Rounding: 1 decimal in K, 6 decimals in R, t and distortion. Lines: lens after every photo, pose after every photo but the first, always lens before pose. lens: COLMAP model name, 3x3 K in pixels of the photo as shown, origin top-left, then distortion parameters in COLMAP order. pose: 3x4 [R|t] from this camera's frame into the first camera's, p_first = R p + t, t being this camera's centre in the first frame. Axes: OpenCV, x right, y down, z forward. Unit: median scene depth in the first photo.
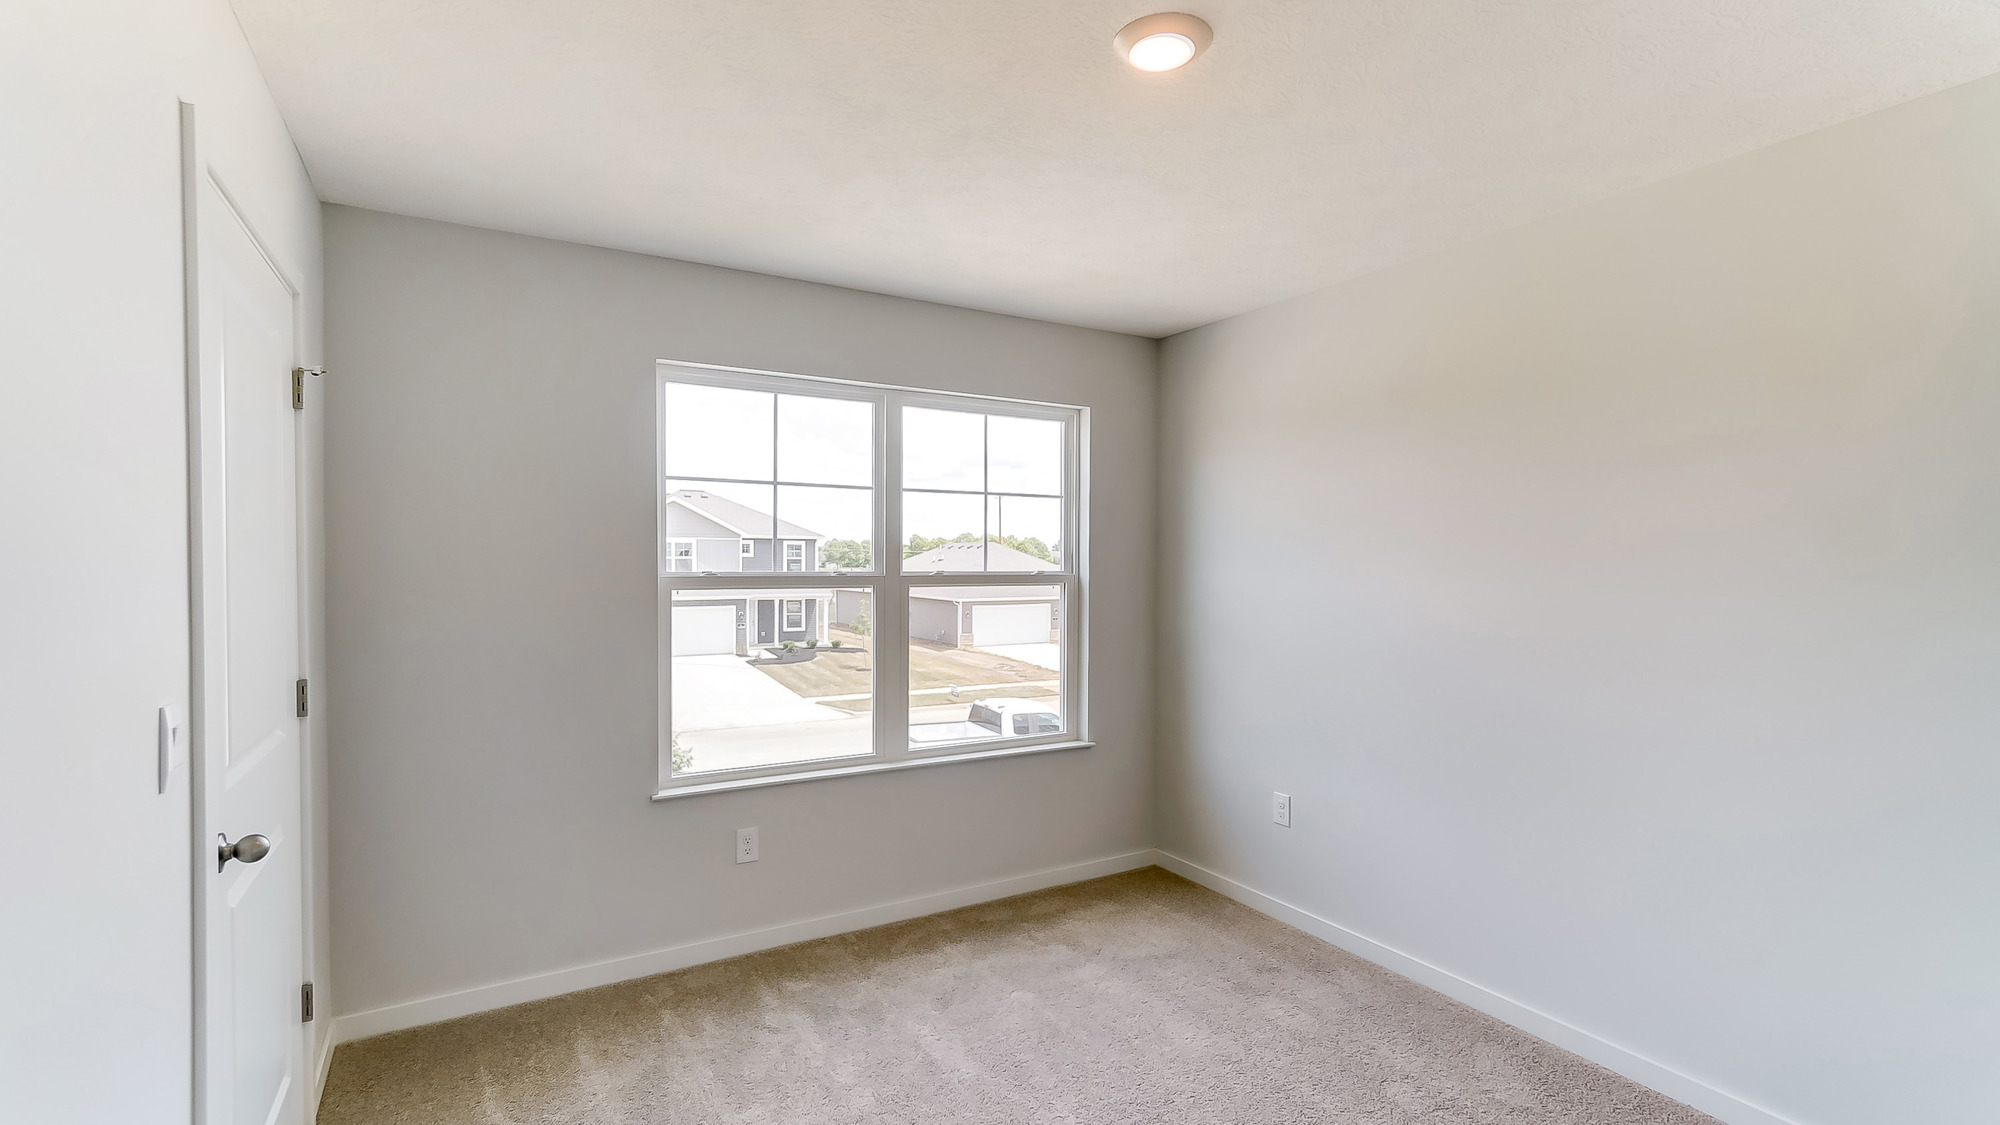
lens RADIAL K [[924.1, 0, 1004.7], [0, 924.1, 575.0], [0, 0, 1]] dist [0.002987, 0.000130]
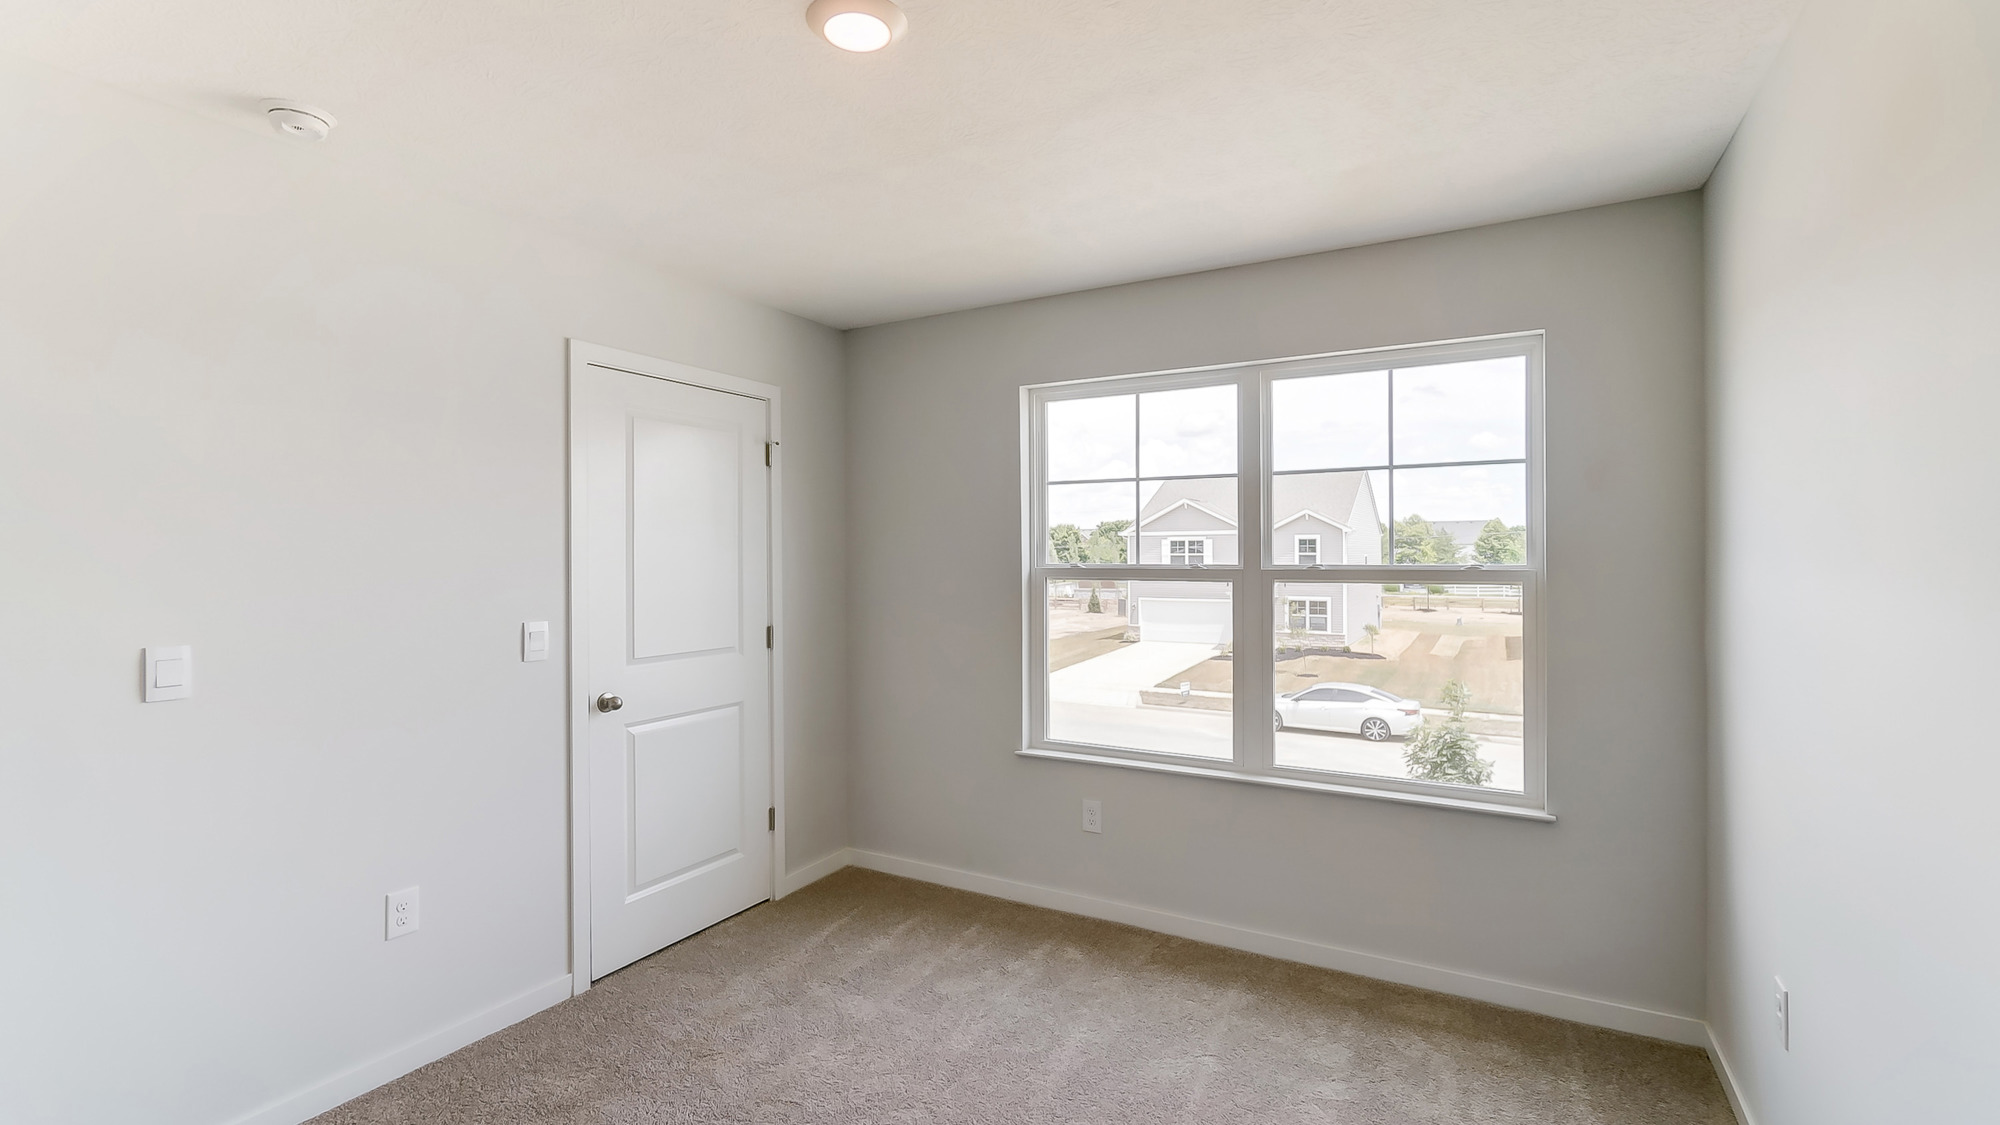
lens RADIAL K [[923.6, 0, 983.0], [0, 923.6, 555.6], [0, 0, 1]] dist [0.011338, 0.000004]
pose [[0.471612, -0.005058, -0.881792, 0.589060], [-0.008232, 0.999915, -0.010138, -0.001378], [0.881768, 0.012040, 0.471530, 0.355012]]
